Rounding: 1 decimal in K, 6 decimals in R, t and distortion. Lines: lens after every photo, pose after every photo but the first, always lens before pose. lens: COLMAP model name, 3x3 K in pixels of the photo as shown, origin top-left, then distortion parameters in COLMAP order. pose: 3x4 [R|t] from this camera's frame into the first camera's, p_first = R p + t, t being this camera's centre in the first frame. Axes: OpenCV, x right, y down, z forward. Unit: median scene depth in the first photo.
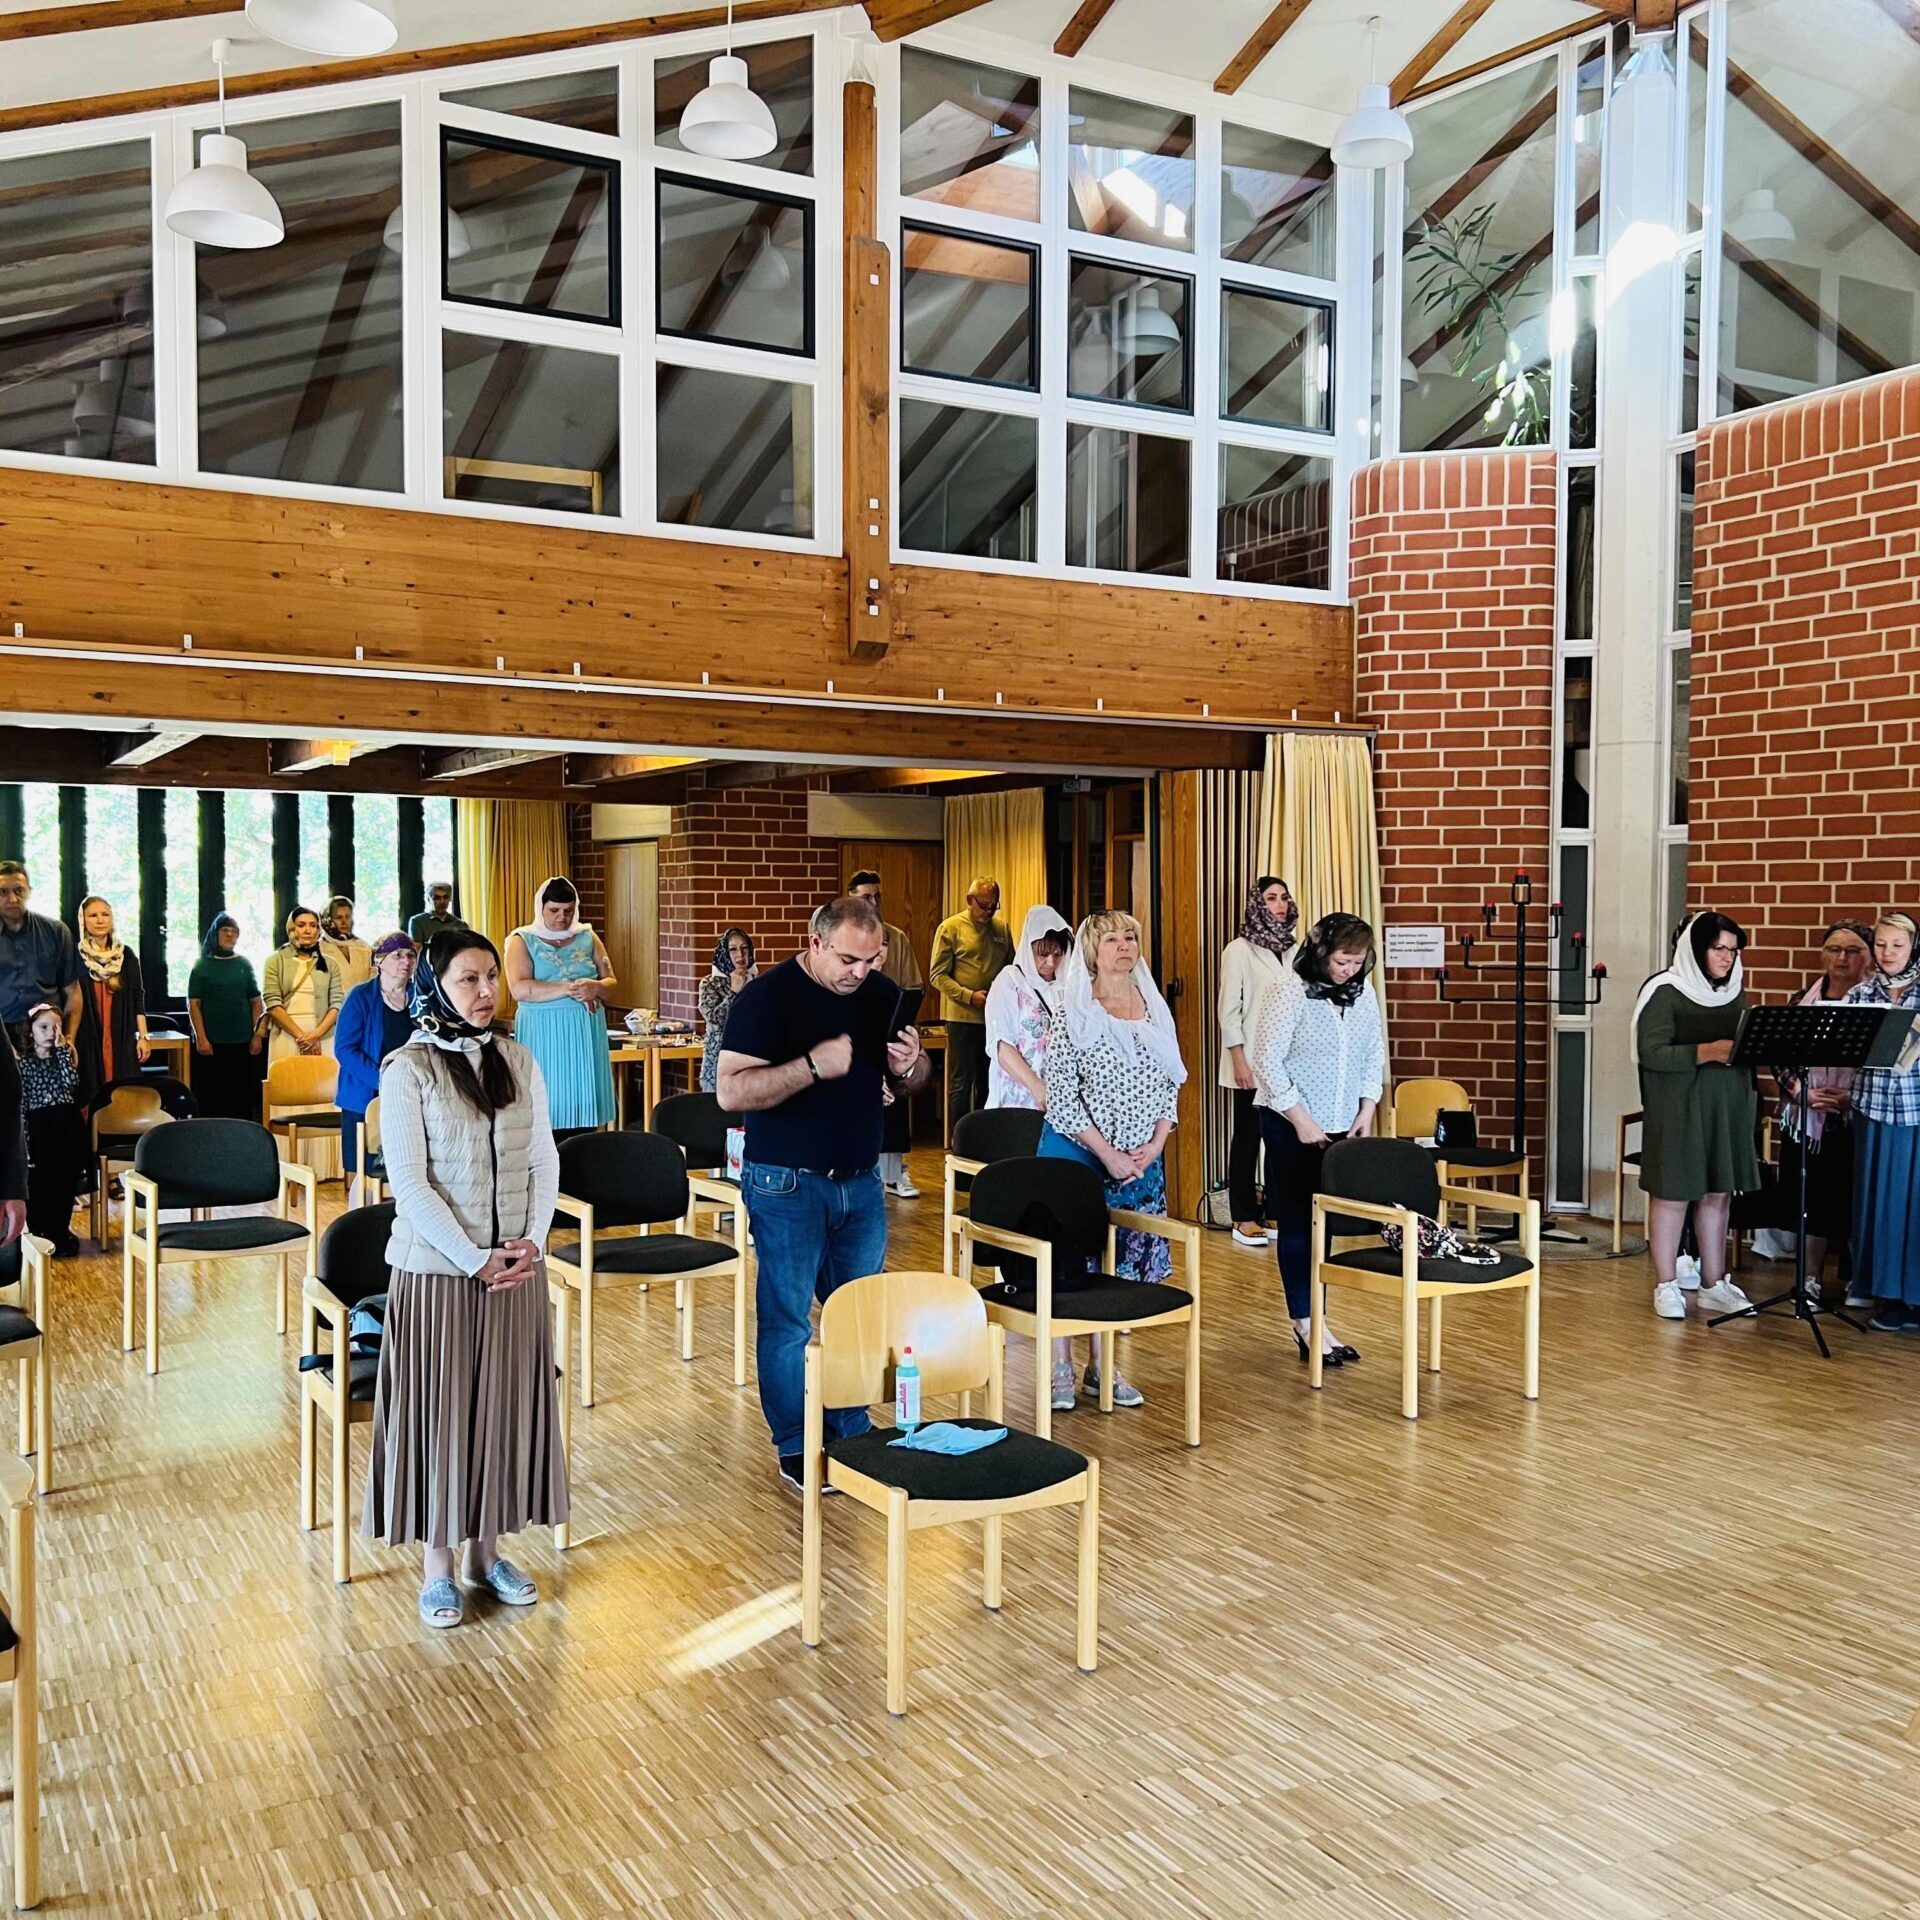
lens RADIAL K [[1947.0, 0, 952.5], [0, 1947.0, 975.3], [0, 0, 1]] dist [0.121170, -0.262067]
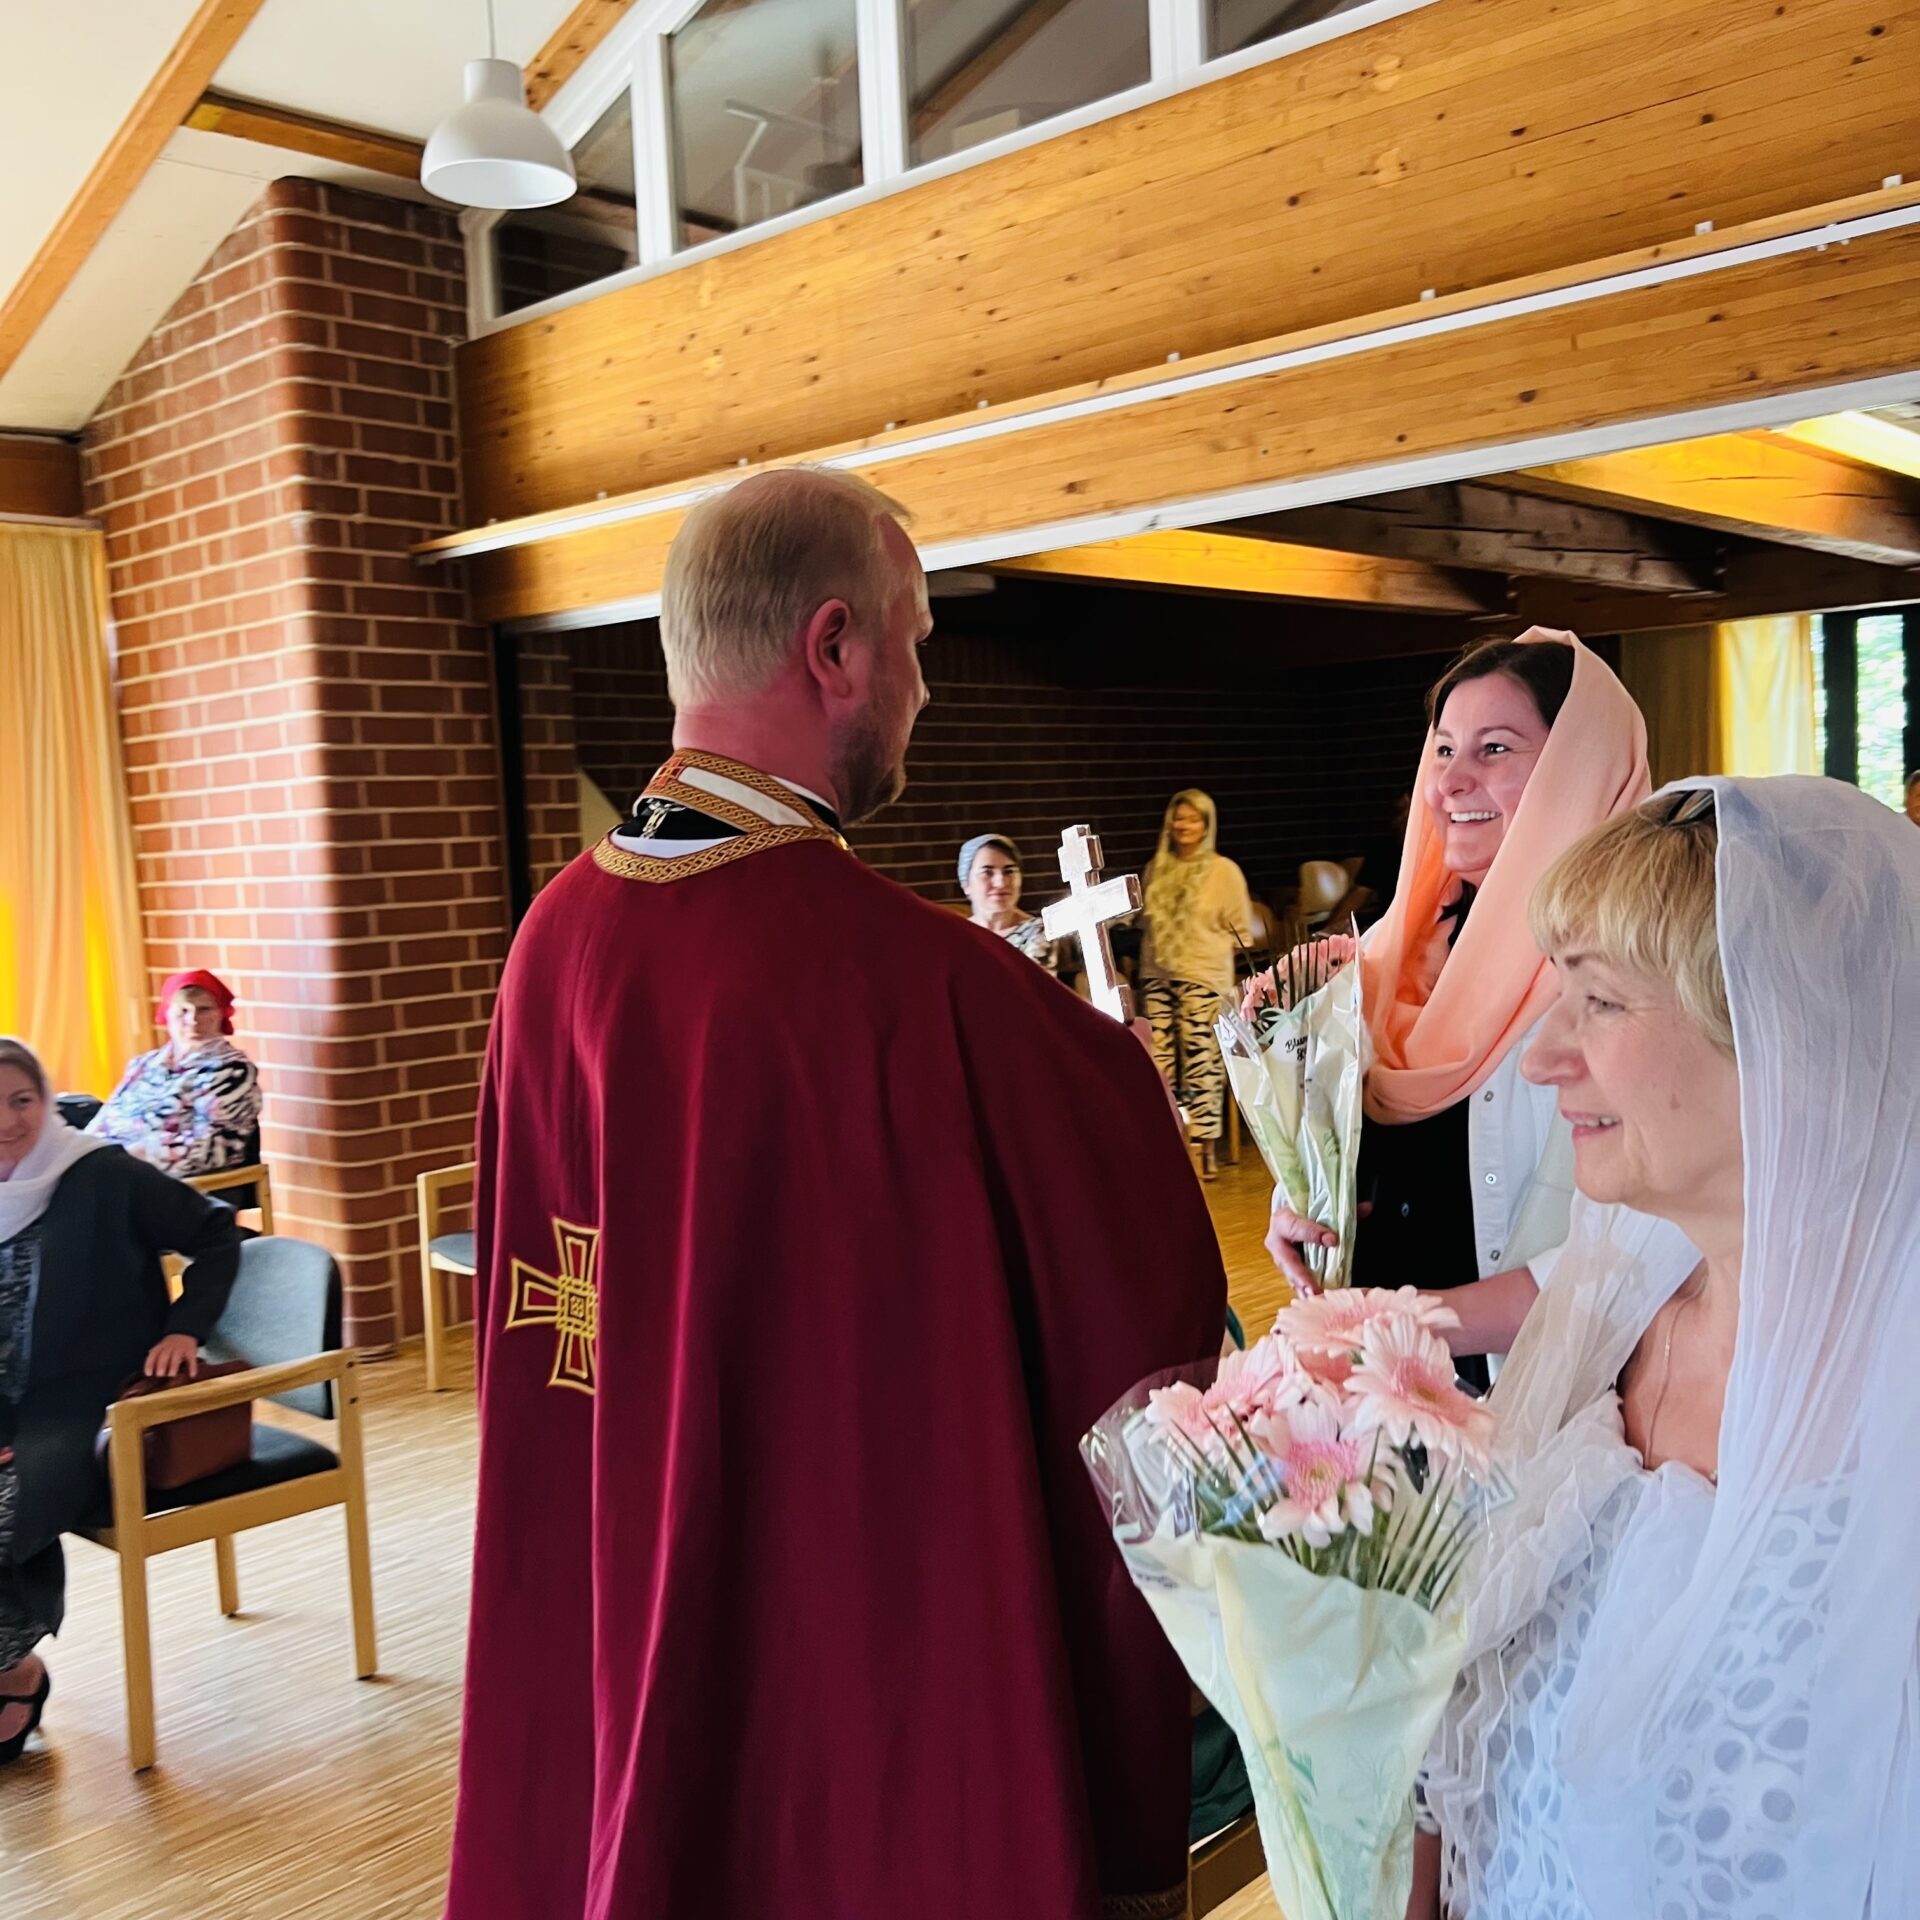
lens RADIAL K [[1956.1, 0, 938.1], [0, 1956.1, 980.5], [0, 0, 1]] dist [0.023682, -0.025670]
pose [[0.297558, 0.058397, -0.952916, 0.186528], [0.010066, 0.997880, 0.064296, -0.027349], [0.954651, -0.028724, 0.296340, 0.867066]]
